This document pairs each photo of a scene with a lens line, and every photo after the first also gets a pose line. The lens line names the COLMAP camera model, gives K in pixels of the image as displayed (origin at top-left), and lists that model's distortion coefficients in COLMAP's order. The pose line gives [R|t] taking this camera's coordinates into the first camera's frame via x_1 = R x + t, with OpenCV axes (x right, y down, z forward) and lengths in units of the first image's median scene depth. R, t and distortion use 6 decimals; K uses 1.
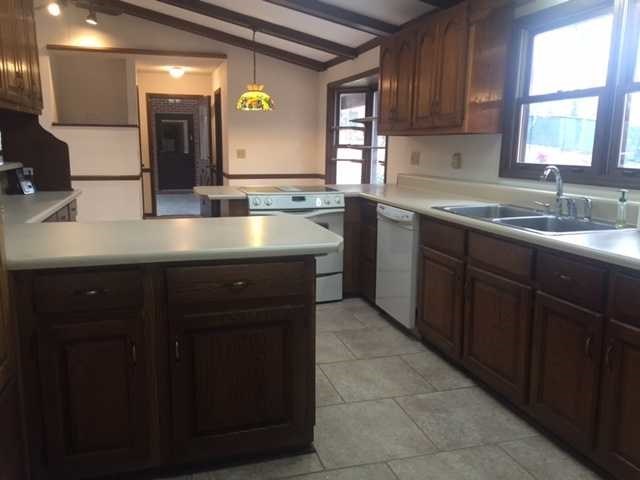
lens RADIAL K [[548.5, 0, 320.0], [0, 548.5, 240.0], [0, 0, 1]] dist [0.091088, -0.128058]
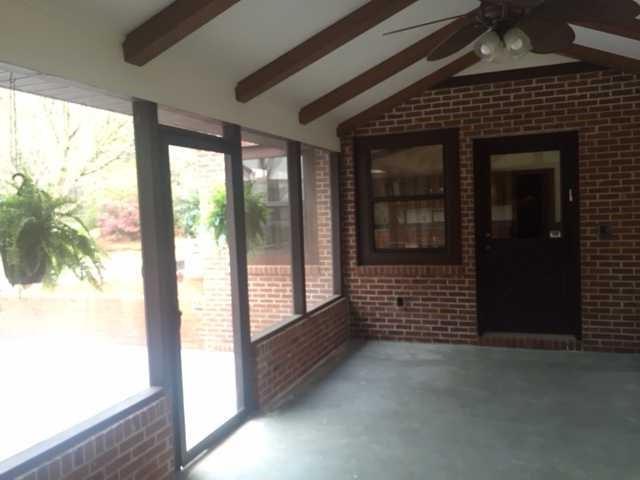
lens RADIAL K [[548.5, 0, 320.0], [0, 548.5, 240.0], [0, 0, 1]] dist [0.091088, -0.128058]
pose [[0.799703, -0.003308, -0.600387, -0.144328], [-0.062795, 0.994040, -0.089118, -0.112857], [0.597103, 0.108969, 0.794729, 0.608519]]
